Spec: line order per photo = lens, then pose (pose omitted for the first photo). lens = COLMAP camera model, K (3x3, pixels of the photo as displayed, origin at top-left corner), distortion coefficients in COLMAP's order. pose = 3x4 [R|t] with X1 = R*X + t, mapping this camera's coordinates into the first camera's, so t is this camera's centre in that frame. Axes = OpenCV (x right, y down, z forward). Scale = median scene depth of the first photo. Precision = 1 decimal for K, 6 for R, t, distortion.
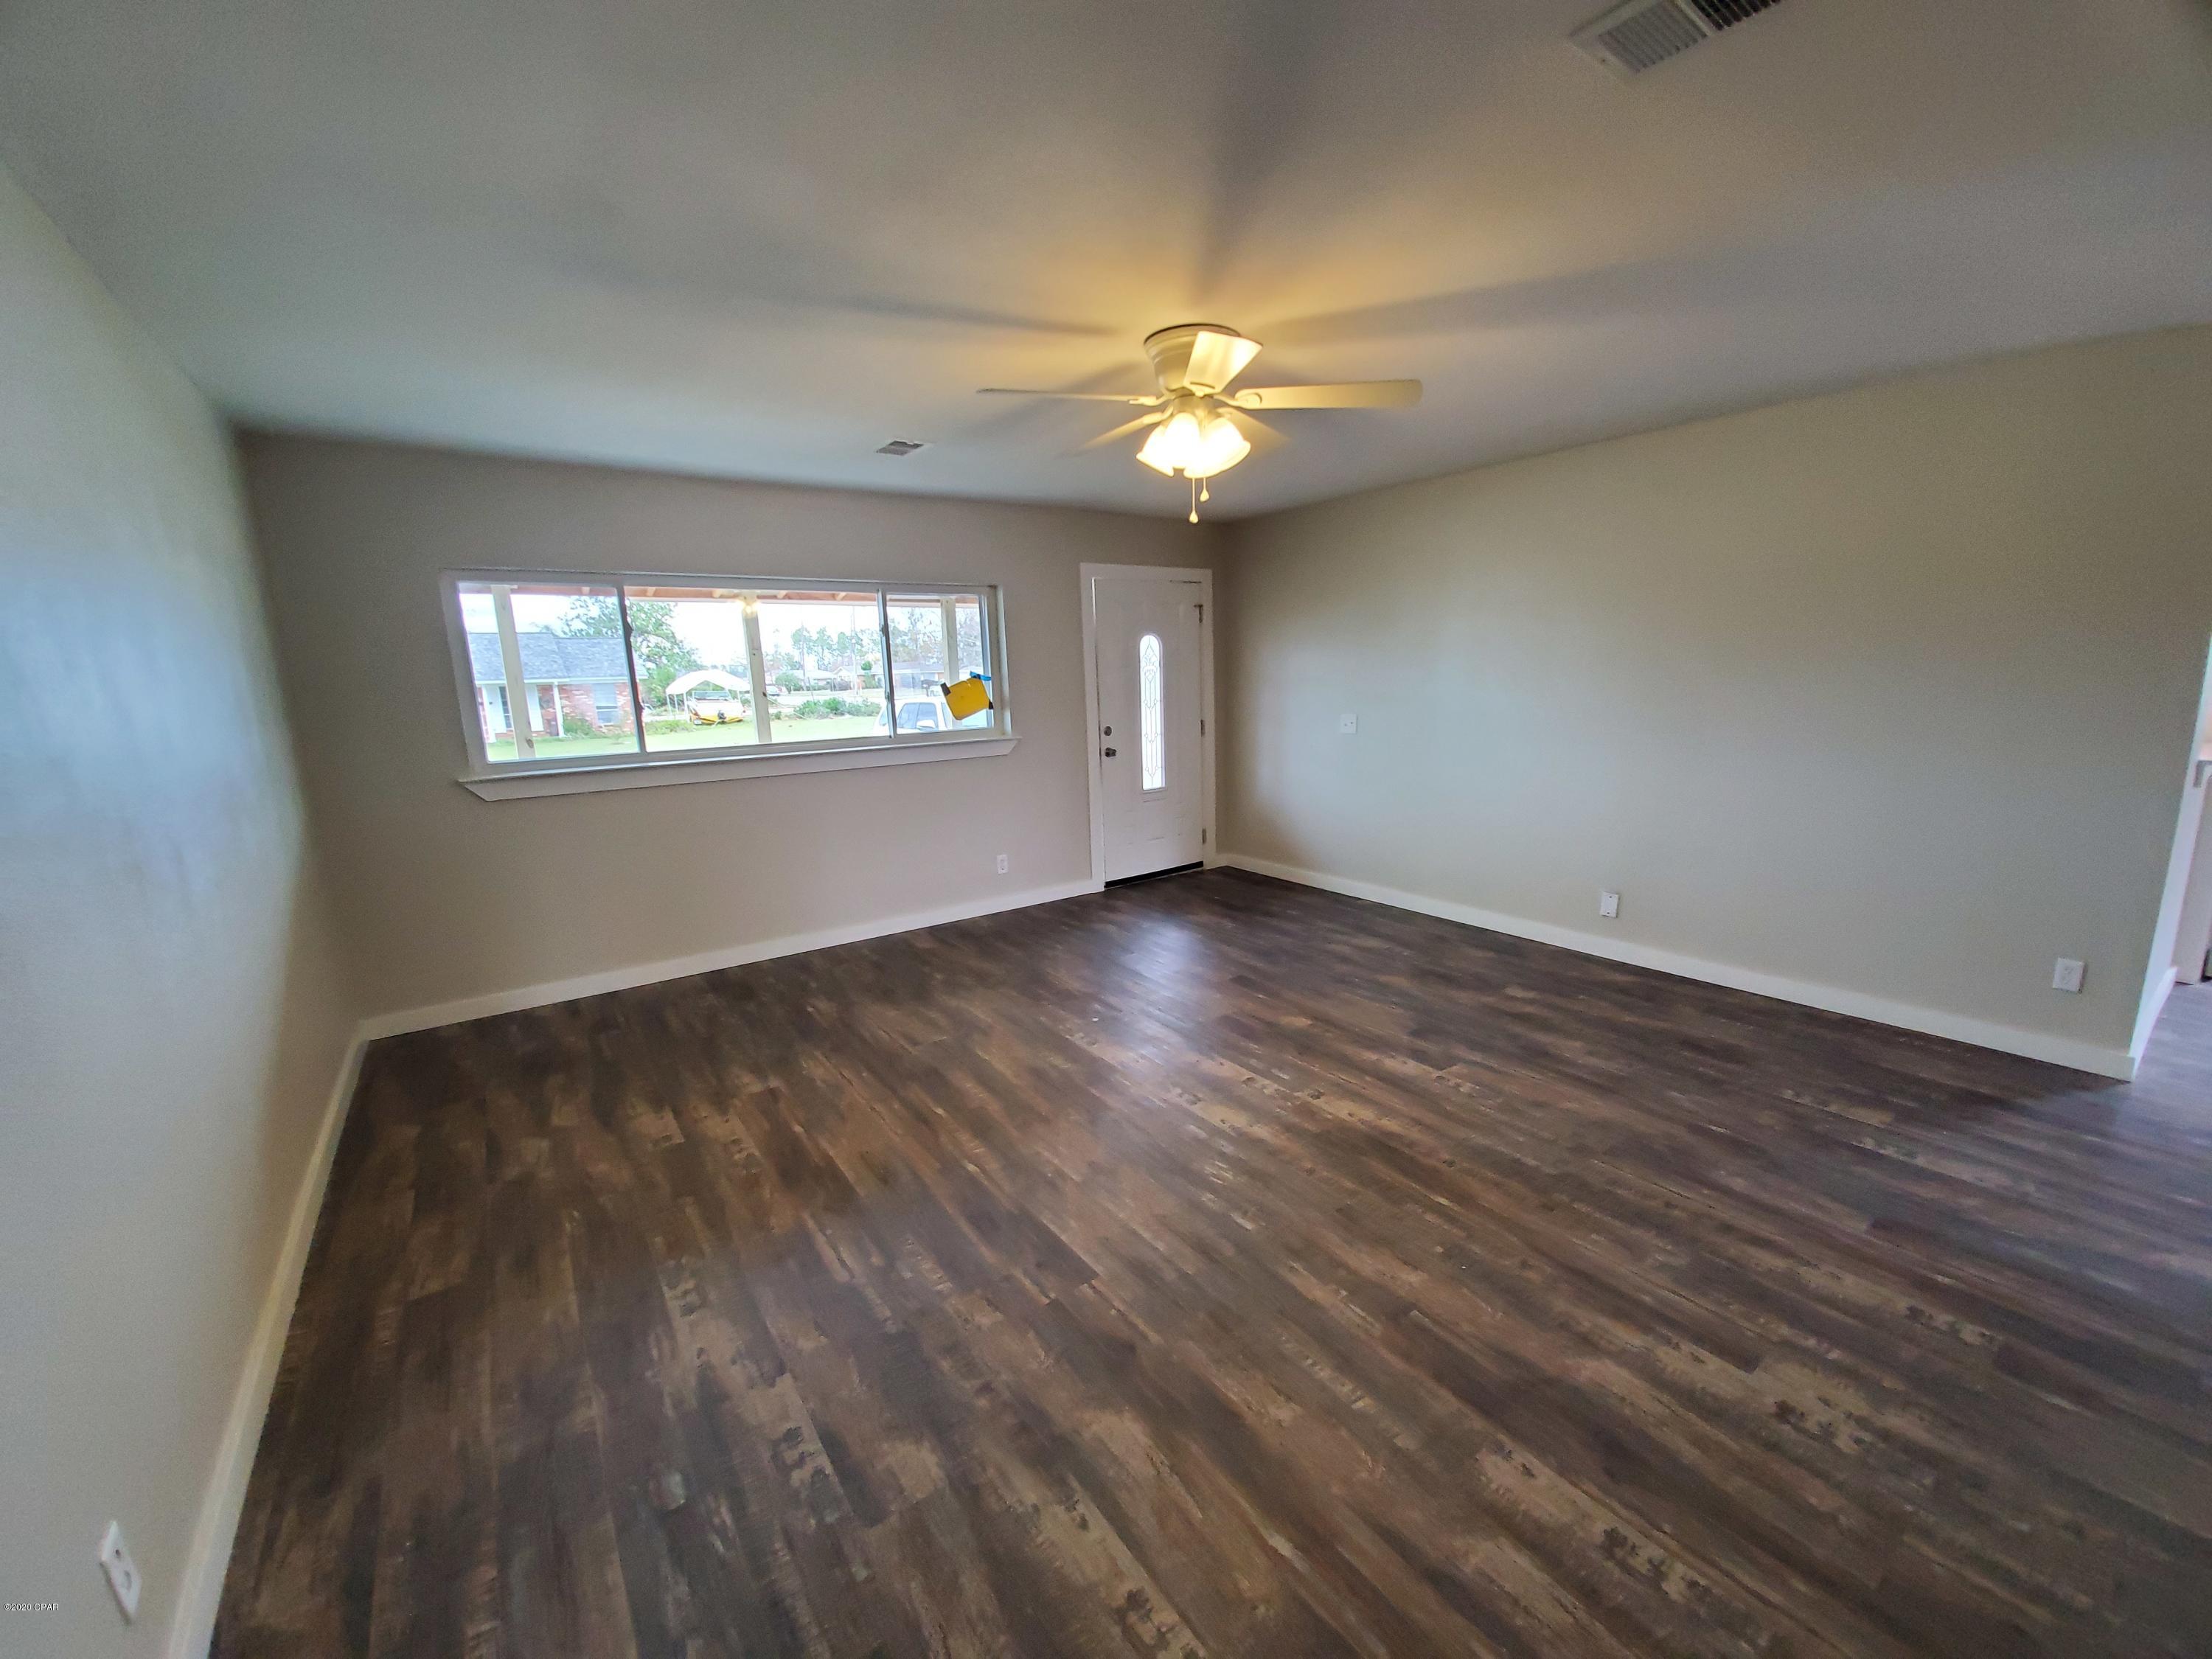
lens RADIAL K [[878.5, 0, 1109.3], [0, 878.5, 843.4], [0, 0, 1]] dist [0.013132, -0.017238]
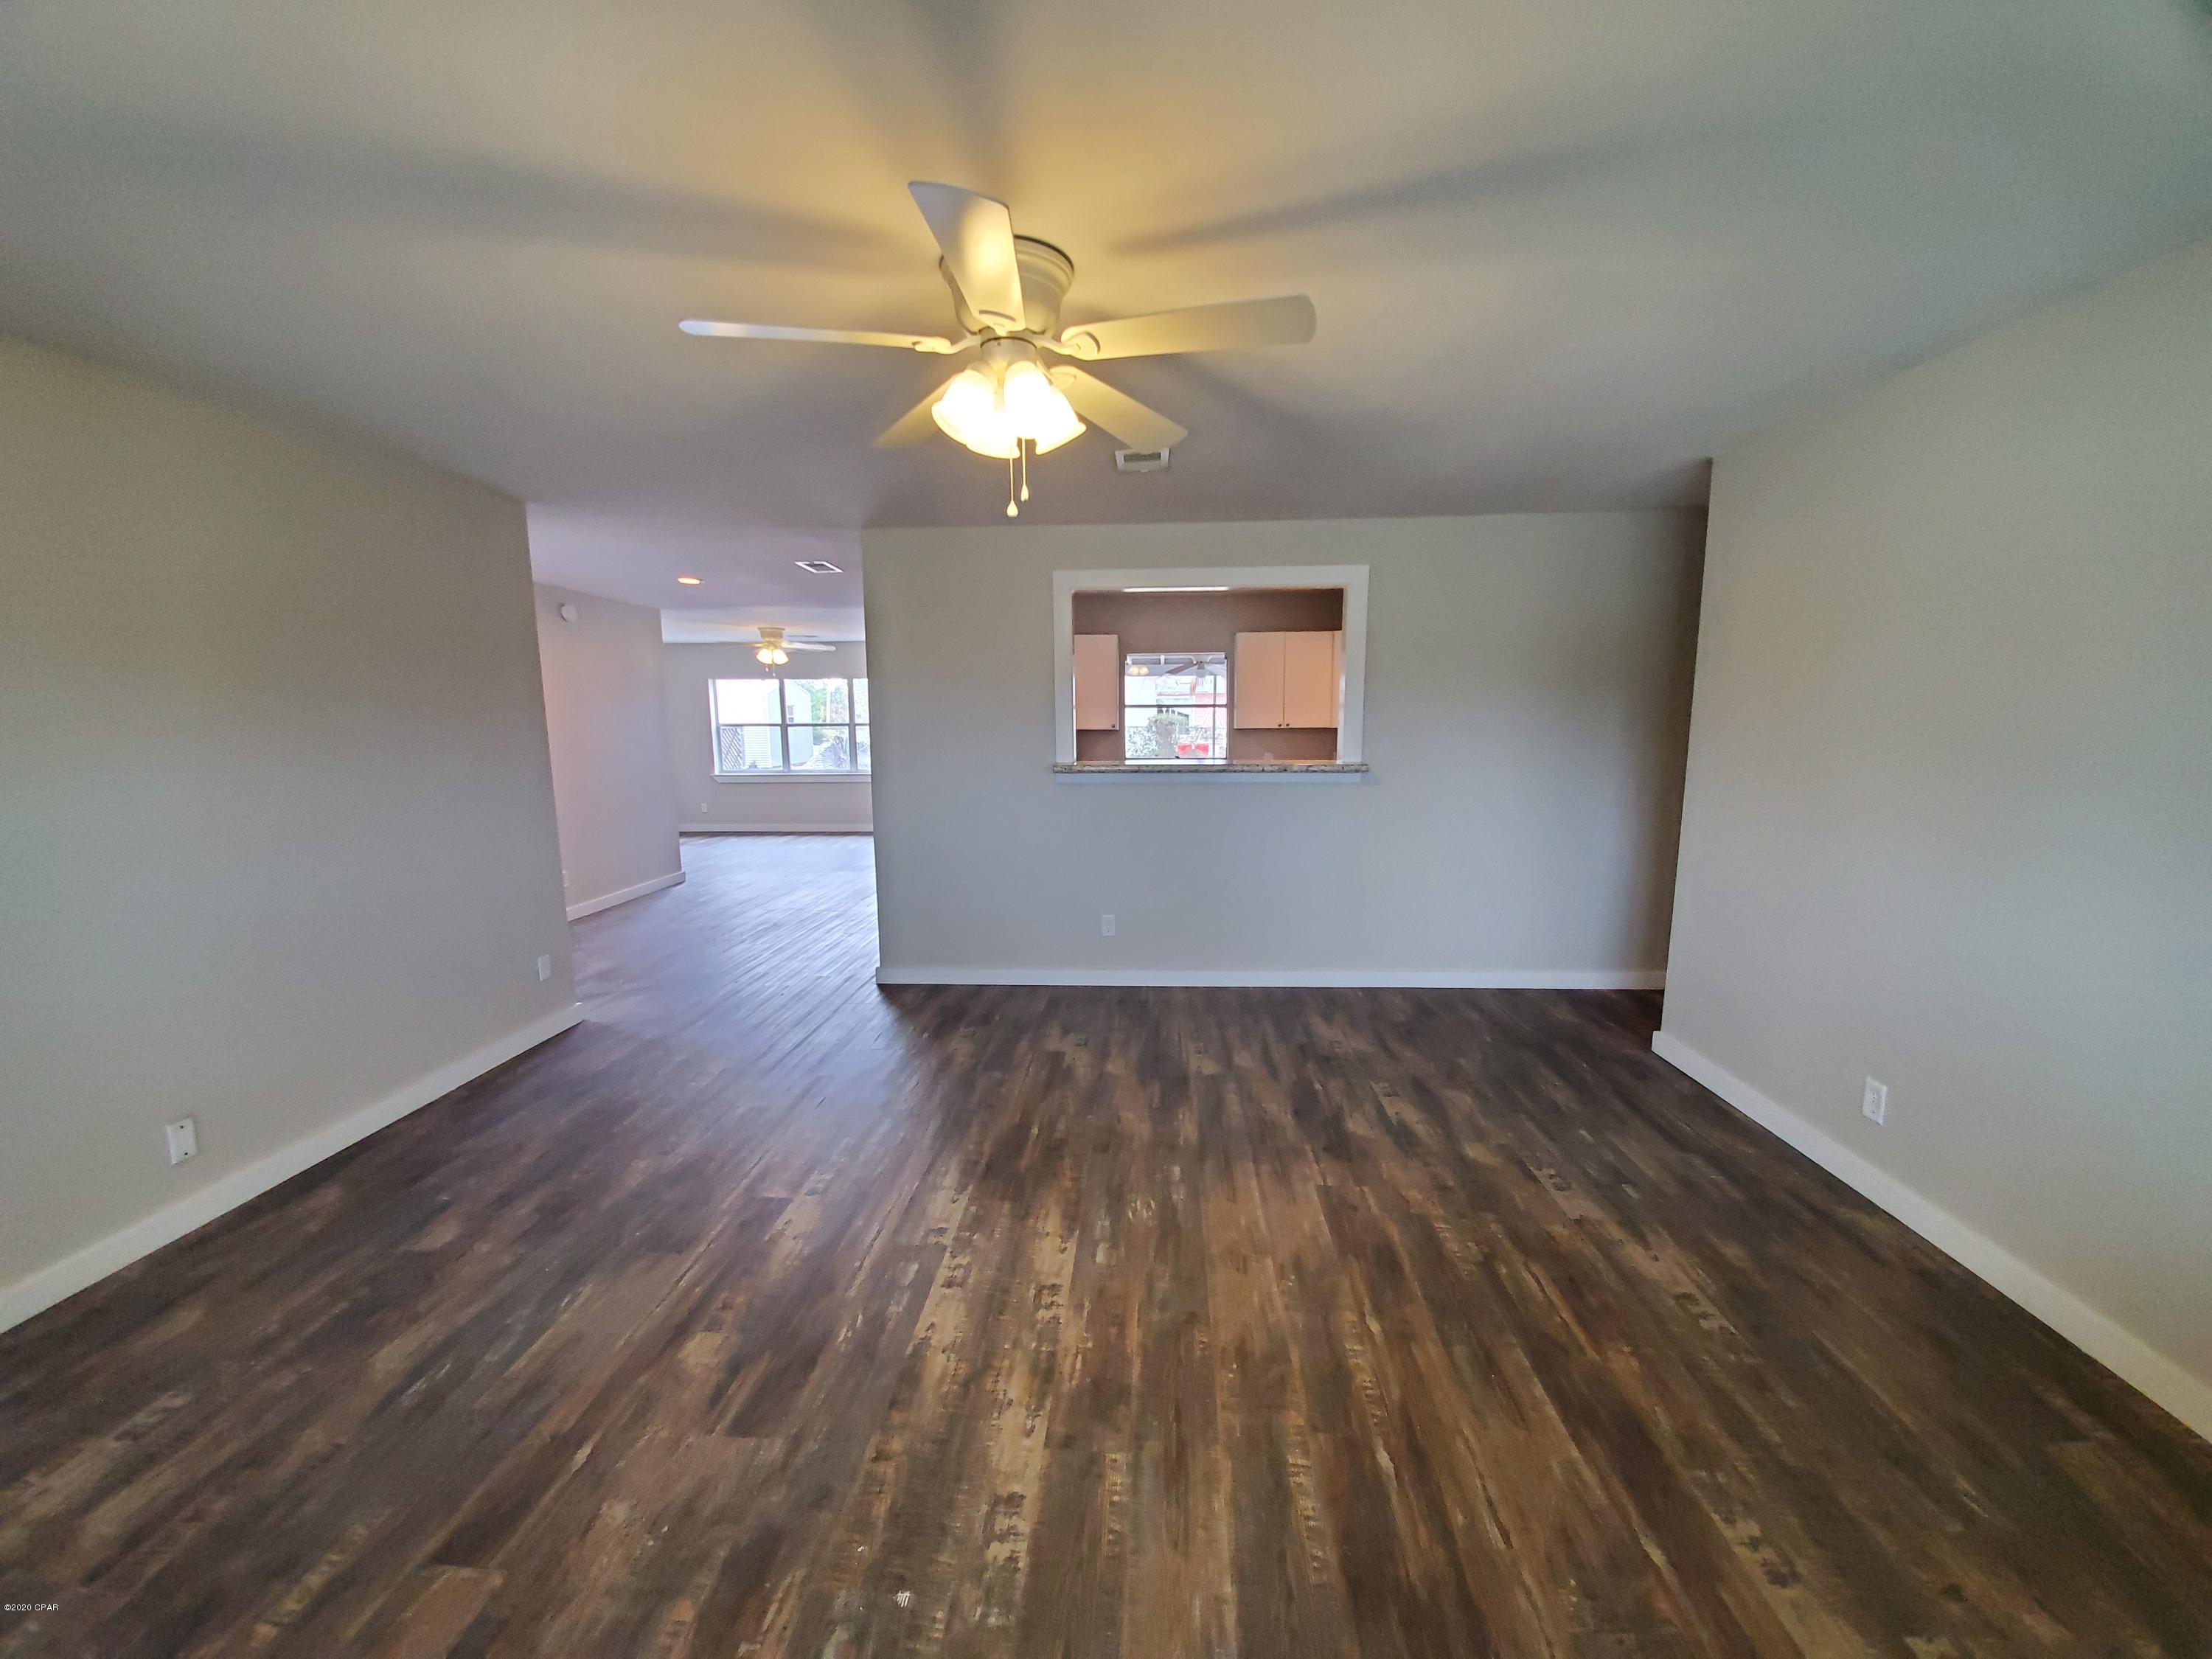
lens RADIAL K [[878.5, 0, 1109.3], [0, 878.5, 843.4], [0, 0, 1]] dist [0.013132, -0.017238]
pose [[-0.781325, -0.054375, 0.621751, -0.440758], [0.152444, 0.949398, 0.274598, -0.300214], [-0.605221, 0.309332, -0.733499, 1.594556]]
